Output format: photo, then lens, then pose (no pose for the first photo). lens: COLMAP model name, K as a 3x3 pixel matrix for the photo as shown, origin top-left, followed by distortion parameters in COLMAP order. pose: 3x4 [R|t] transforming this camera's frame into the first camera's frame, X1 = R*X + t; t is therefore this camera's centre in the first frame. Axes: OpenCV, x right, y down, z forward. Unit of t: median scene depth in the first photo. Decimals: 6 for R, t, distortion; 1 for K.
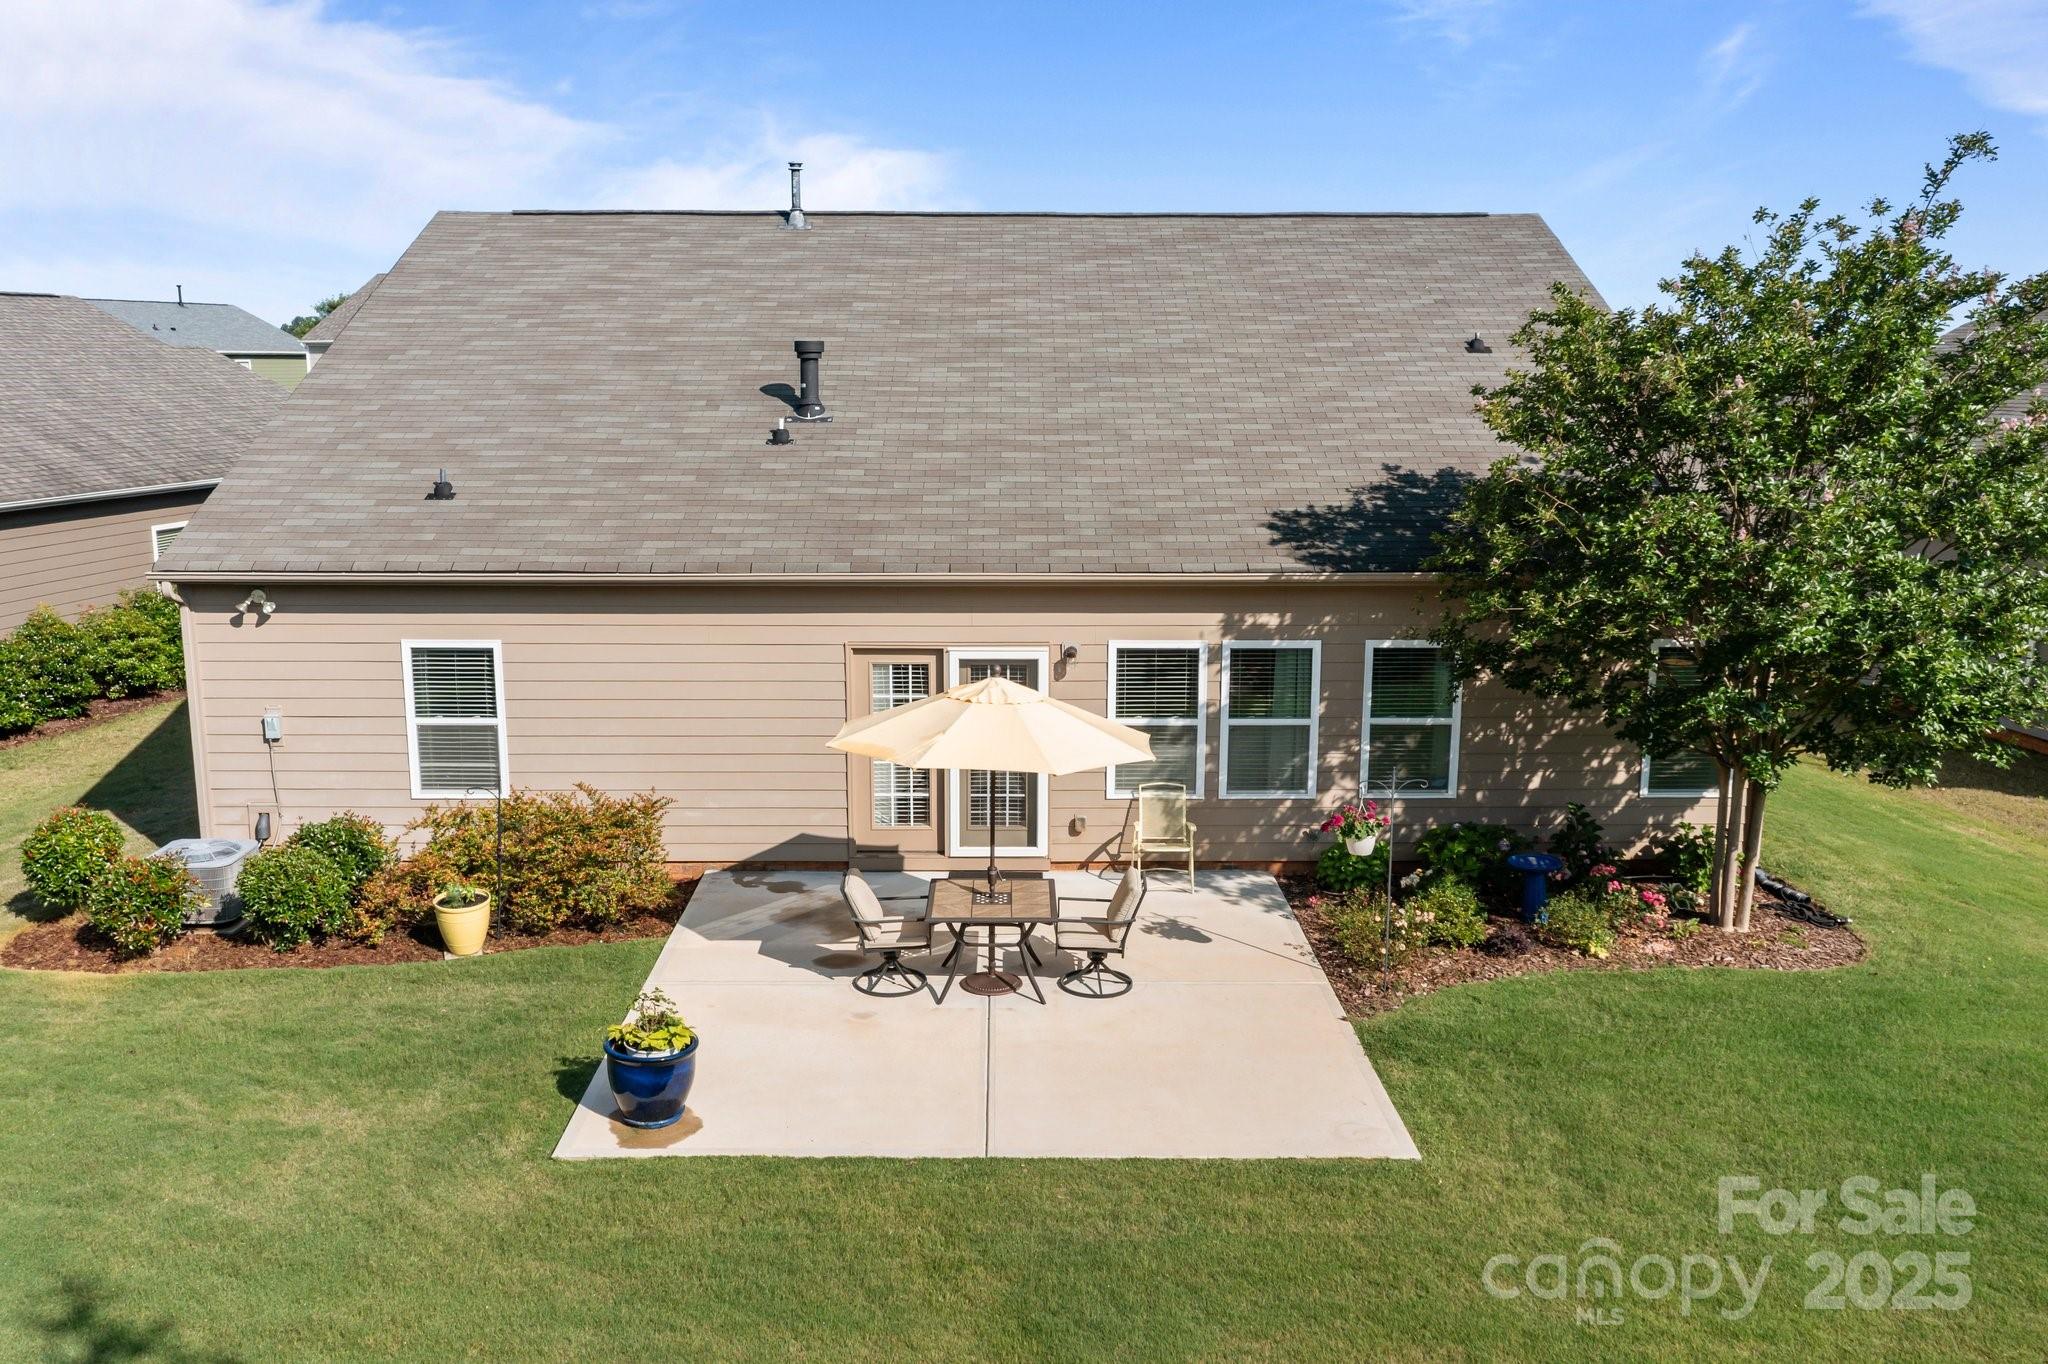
lens RADIAL K [[1630.3, 0, 1024.0], [0, 1630.3, 682.0], [0, 0, 1]] dist [-0.010866, 0.005277]
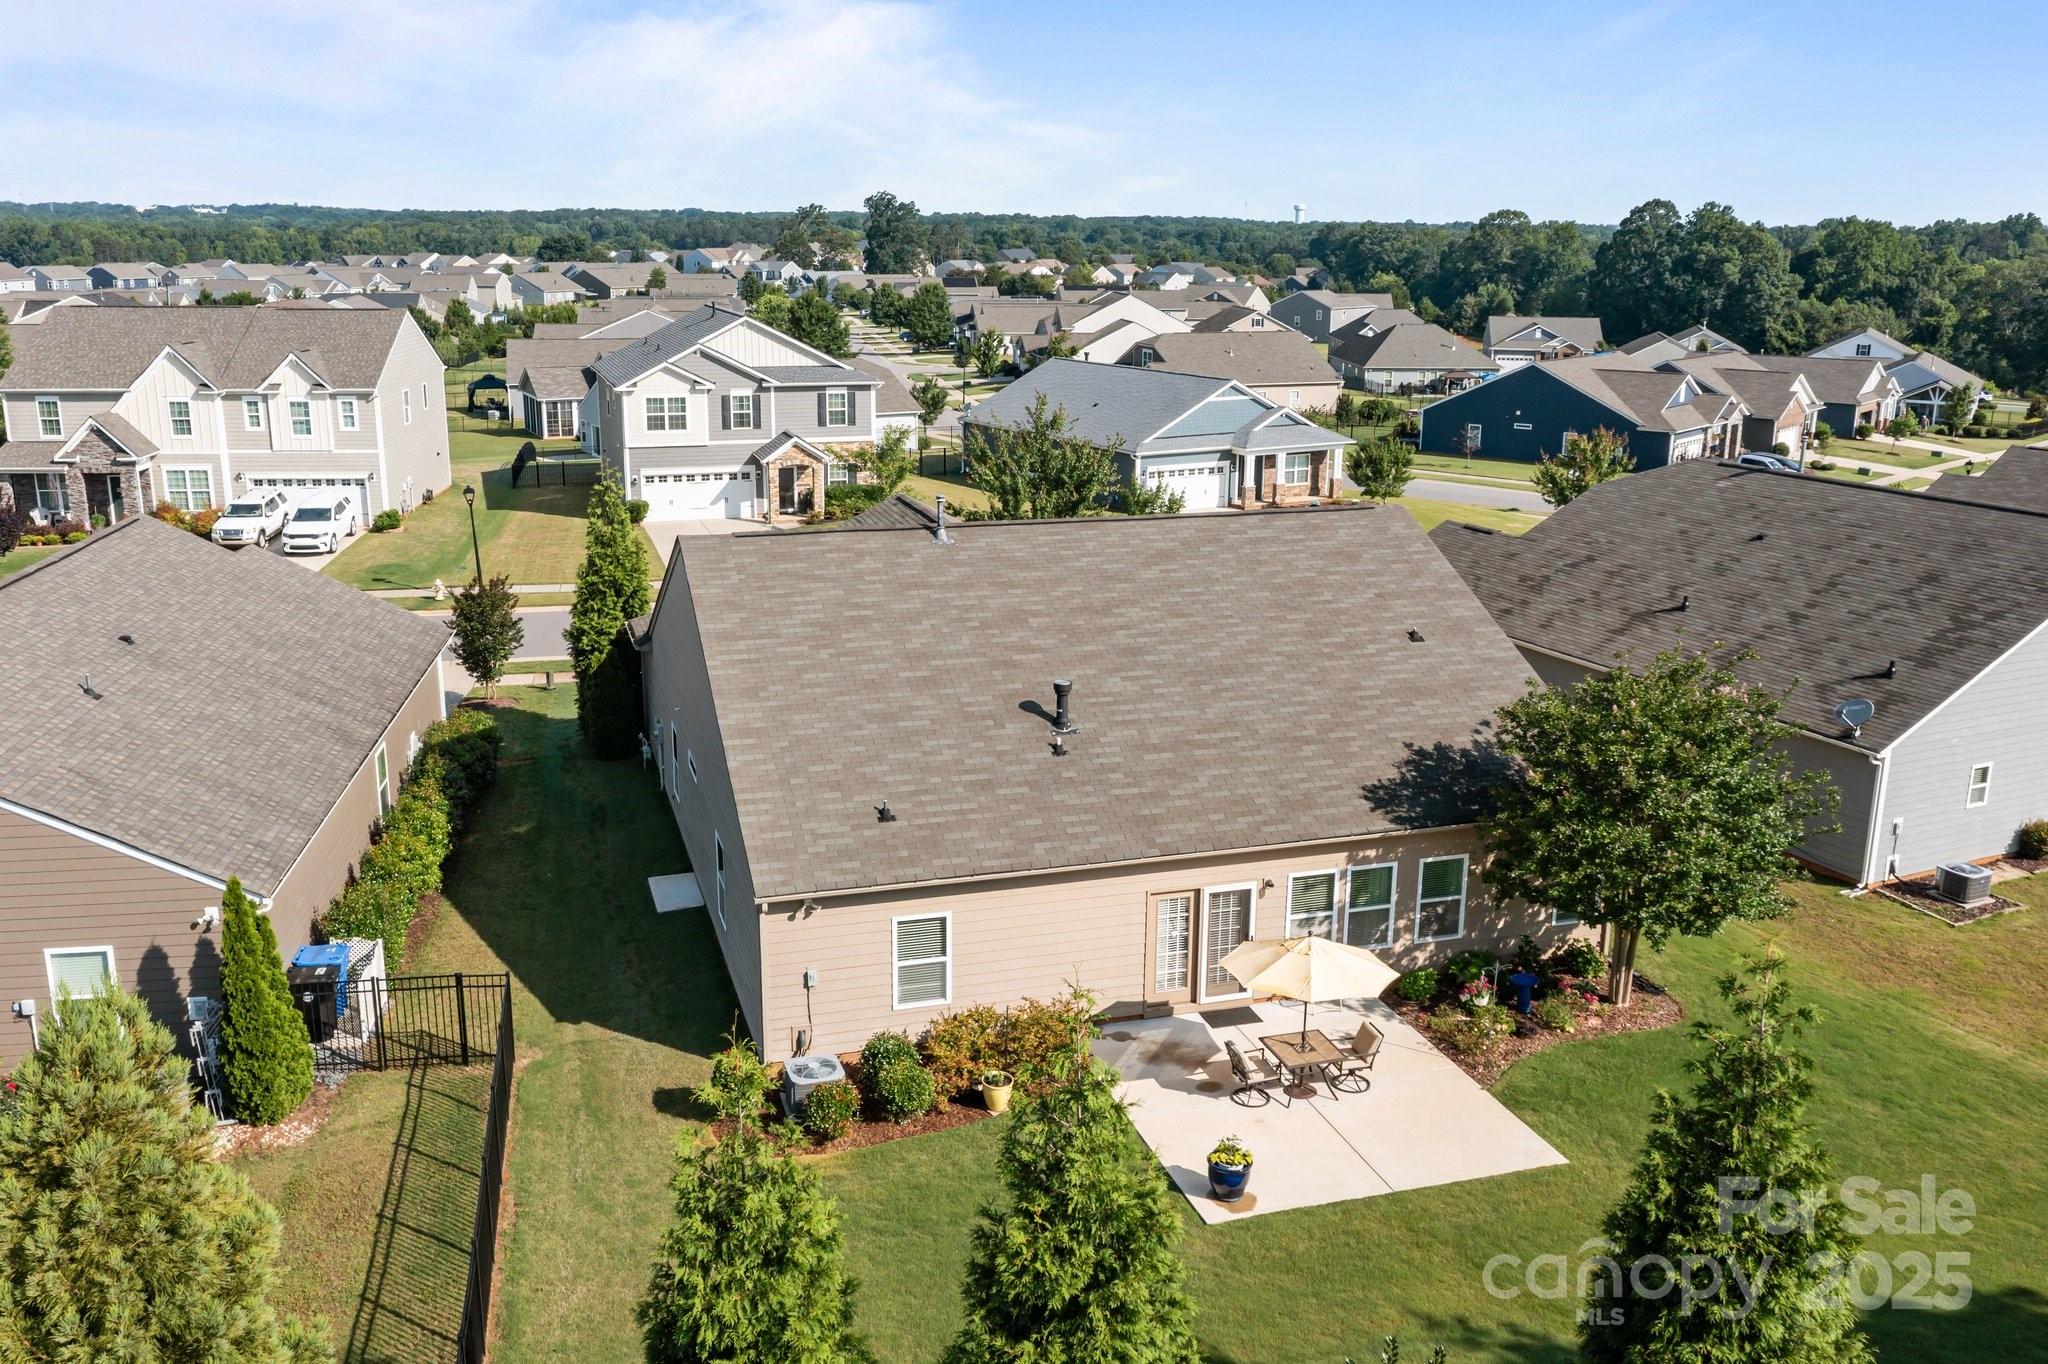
lens RADIAL K [[1692.9, 0, 1024.0], [0, 1692.9, 682.0], [0, 0, 1]] dist [-0.007910, 0.006819]
pose [[0.957584, -0.068284, 0.279945, -0.705199], [0.049205, 0.995997, 0.074631, -0.375303], [-0.283920, -0.057691, 0.957111, -0.632807]]
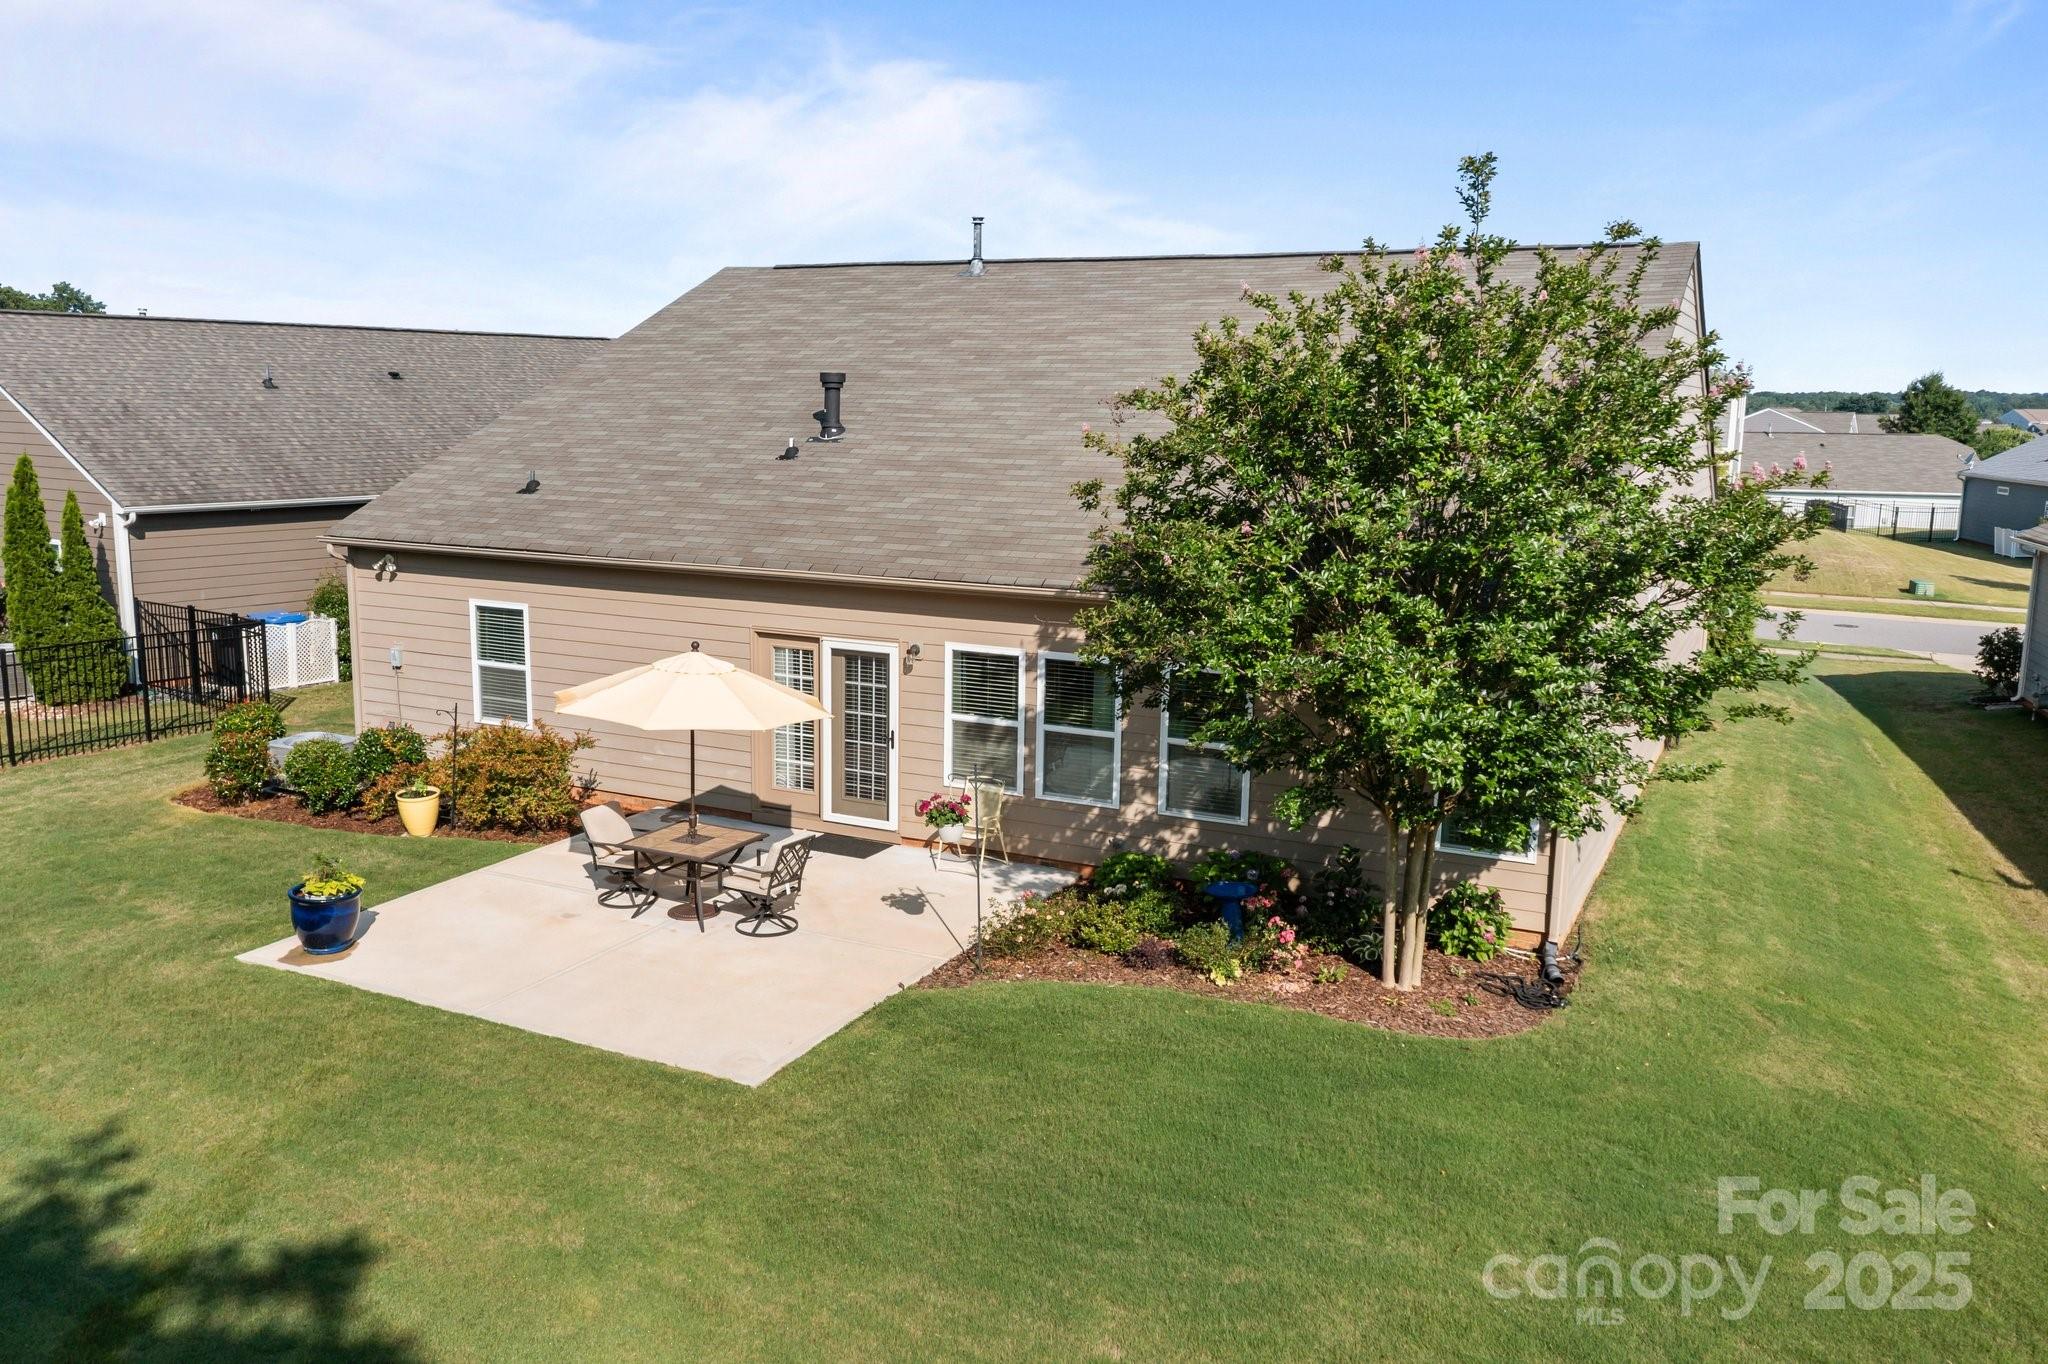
lens RADIAL K [[1615.9, 0, 1025.0], [0, 1615.9, 680.9], [0, 0, 1]] dist [-0.011286, 0.005194]
pose [[0.892890, 0.089301, -0.441331, 0.582720], [-0.099550, 0.995033, -0.000067, -0.004532], [0.439133, 0.043995, 0.897344, 0.039979]]
